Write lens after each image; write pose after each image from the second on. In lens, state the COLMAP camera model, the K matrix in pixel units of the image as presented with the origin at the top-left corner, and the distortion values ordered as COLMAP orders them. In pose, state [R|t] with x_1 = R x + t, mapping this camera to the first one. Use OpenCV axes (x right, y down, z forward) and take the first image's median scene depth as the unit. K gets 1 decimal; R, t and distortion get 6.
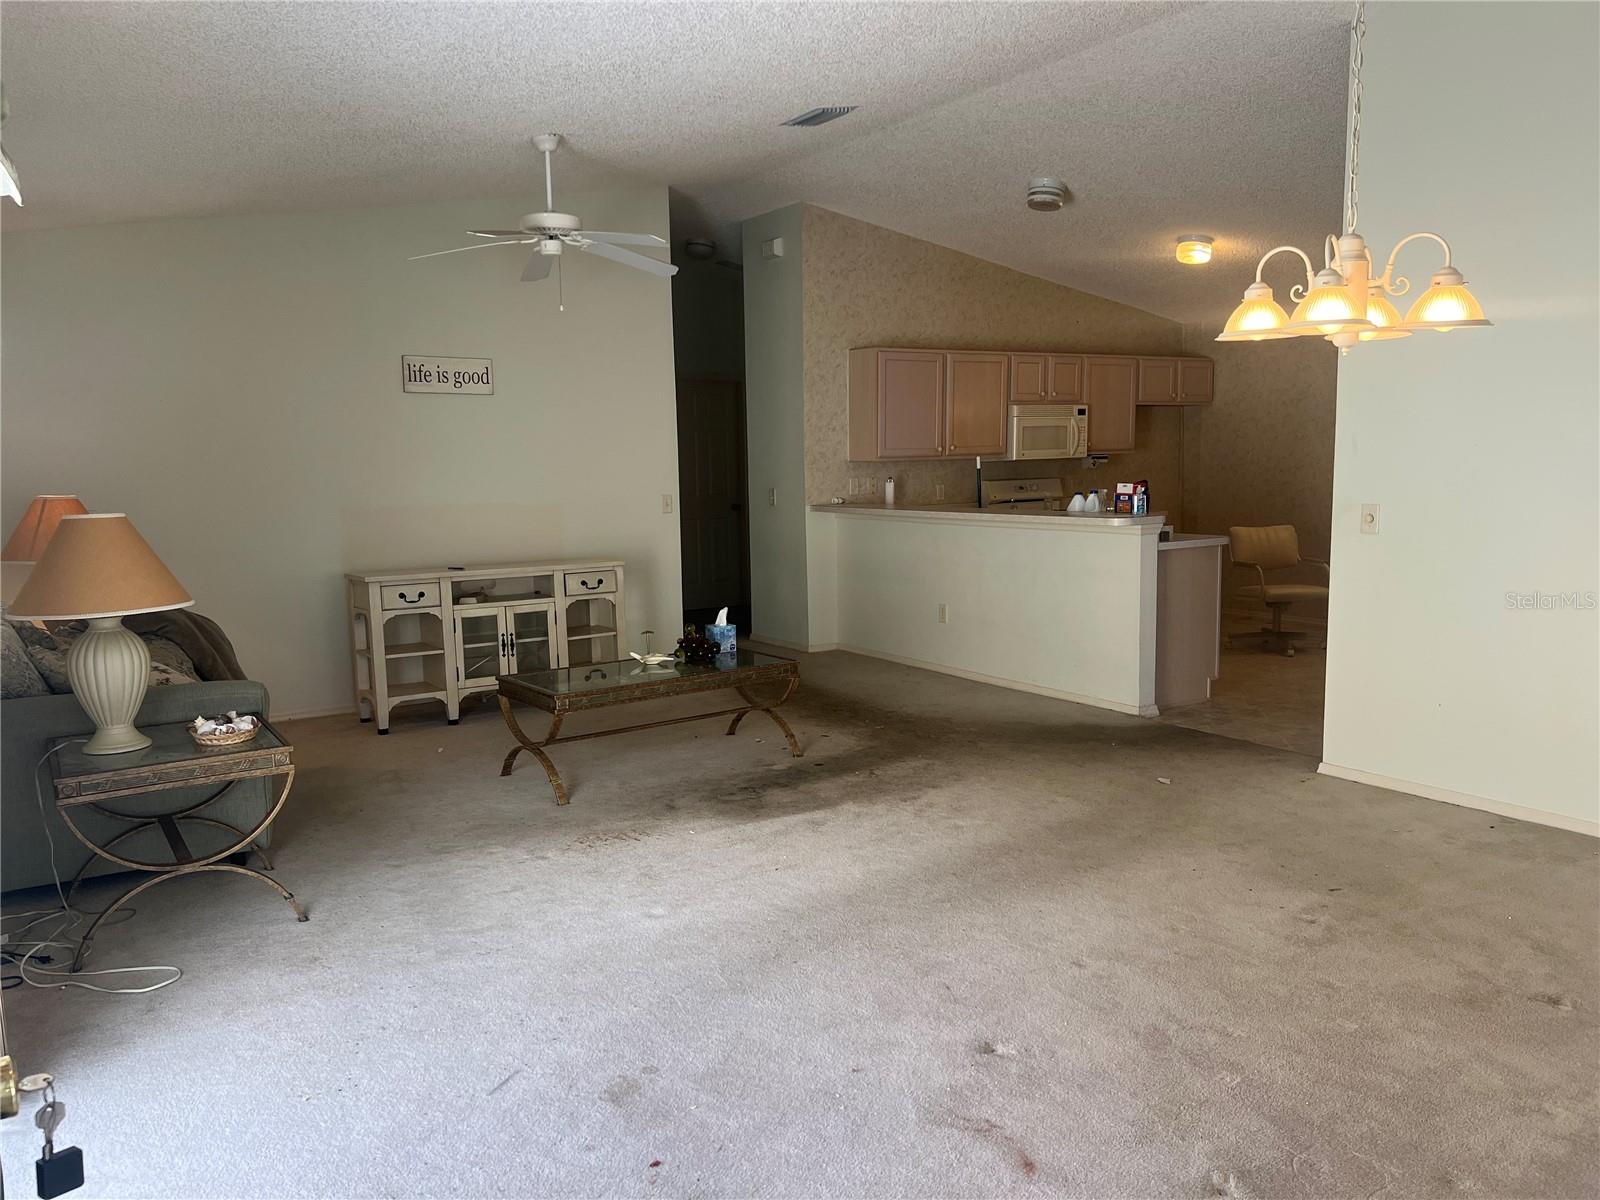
lens RADIAL K [[1209.0, 0, 795.4], [0, 1209.0, 600.8], [0, 0, 1]] dist [0.037355, -0.002442]
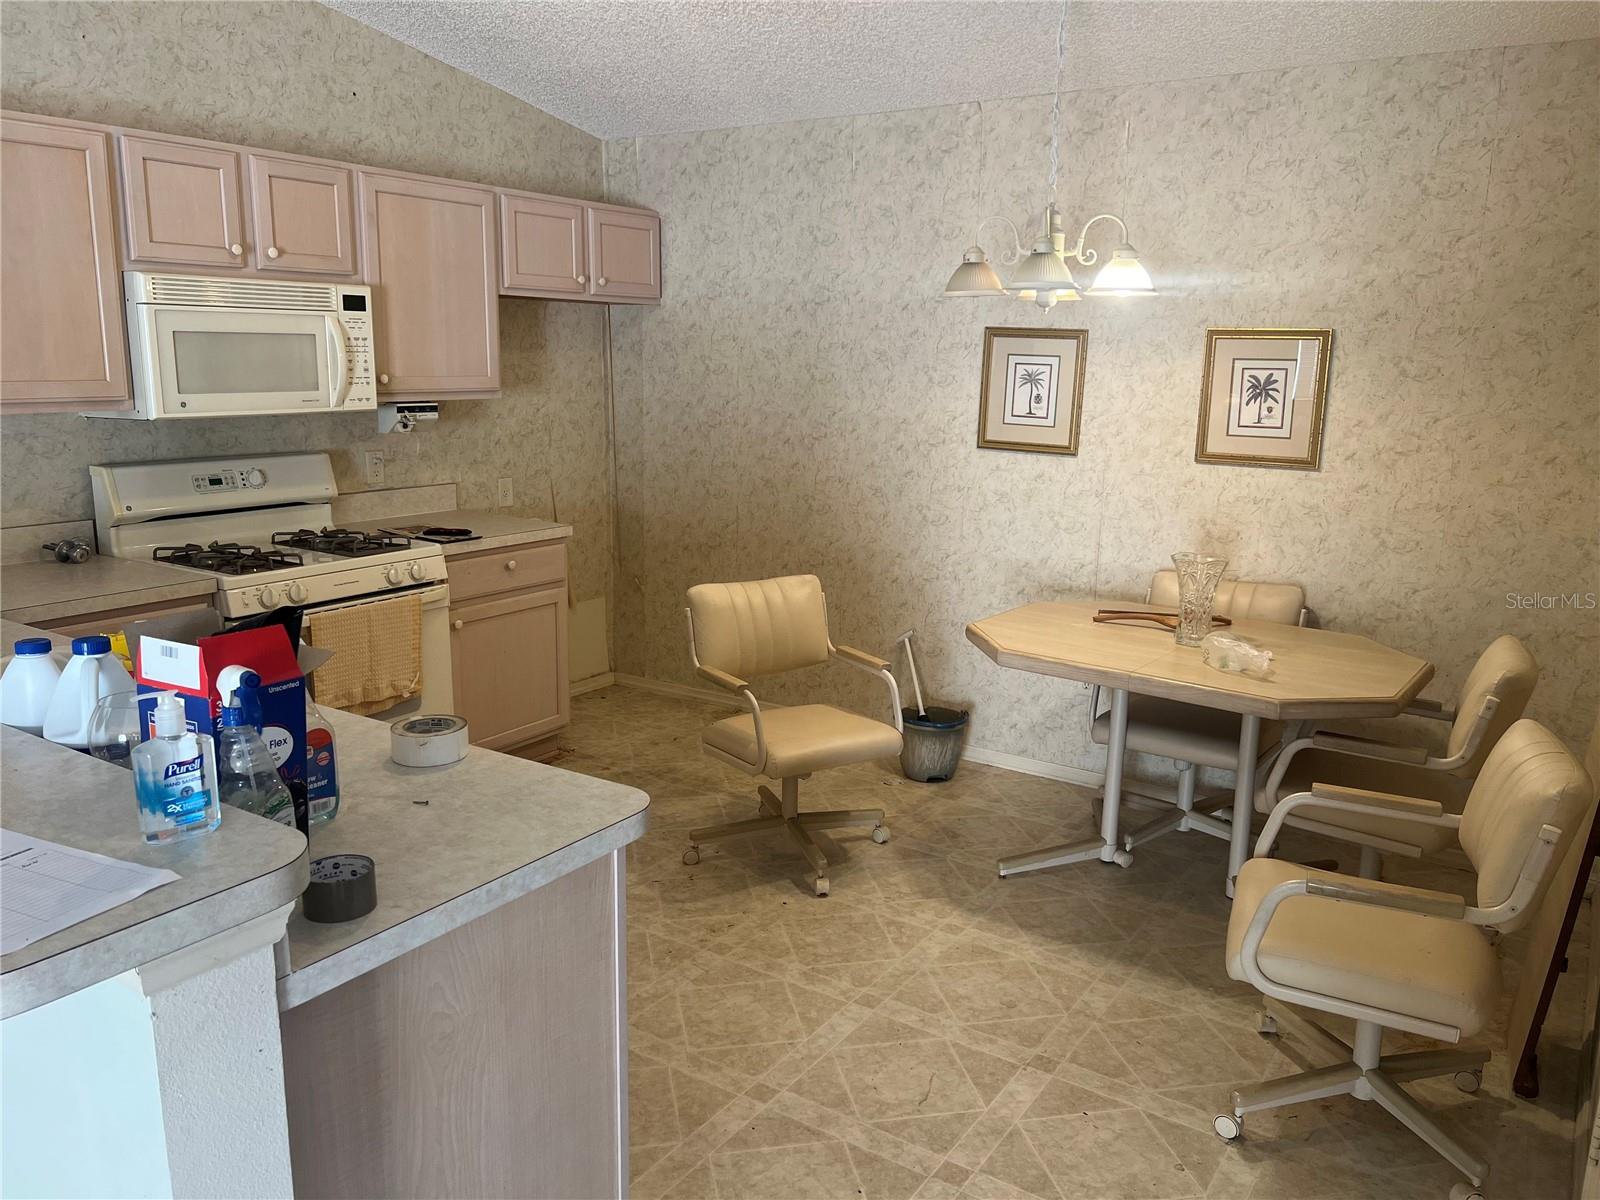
lens RADIAL K [[1209.0, 0, 799.4], [0, 1209.0, 604.1], [0, 0, 1]] dist [0.037355, -0.002442]
pose [[0.918174, -0.048837, 0.393157, 0.205681], [0.017392, 0.996385, 0.083150, -0.083217], [-0.395796, -0.069509, 0.915704, 0.540365]]
